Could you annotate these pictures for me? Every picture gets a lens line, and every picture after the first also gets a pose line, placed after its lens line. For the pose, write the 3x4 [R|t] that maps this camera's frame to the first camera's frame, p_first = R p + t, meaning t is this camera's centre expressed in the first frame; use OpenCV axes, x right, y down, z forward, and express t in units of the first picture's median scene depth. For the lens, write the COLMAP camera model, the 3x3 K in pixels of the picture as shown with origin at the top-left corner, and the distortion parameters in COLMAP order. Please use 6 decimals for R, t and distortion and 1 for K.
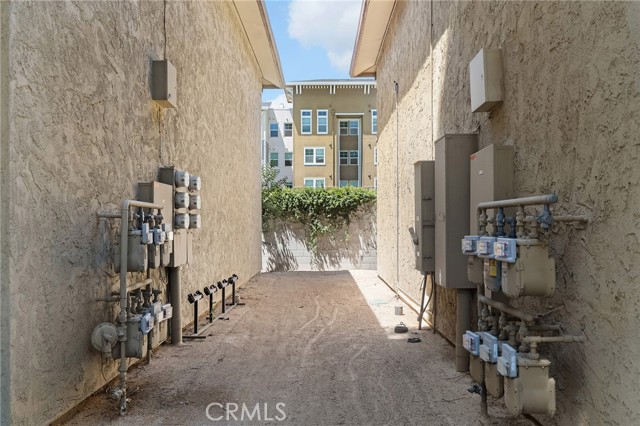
lens RADIAL K [[588.5, 0, 321.7], [0, 588.5, 217.1], [0, 0, 1]] dist [-0.010651, 0.027967]
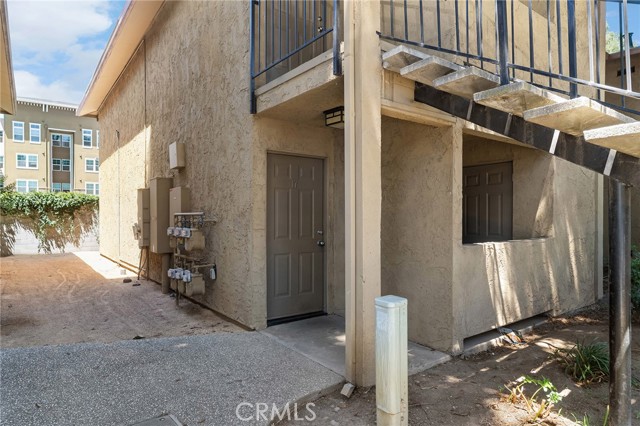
lens RADIAL K [[398.2, 0, 322.9], [0, 398.2, 216.3], [0, 0, 1]] dist [-0.016771, 0.000973]
pose [[0.806394, -0.003831, 0.591366, -0.114105], [-0.002067, 0.999955, 0.009296, -0.017300], [-0.591375, -0.008719, 0.806350, -0.369897]]
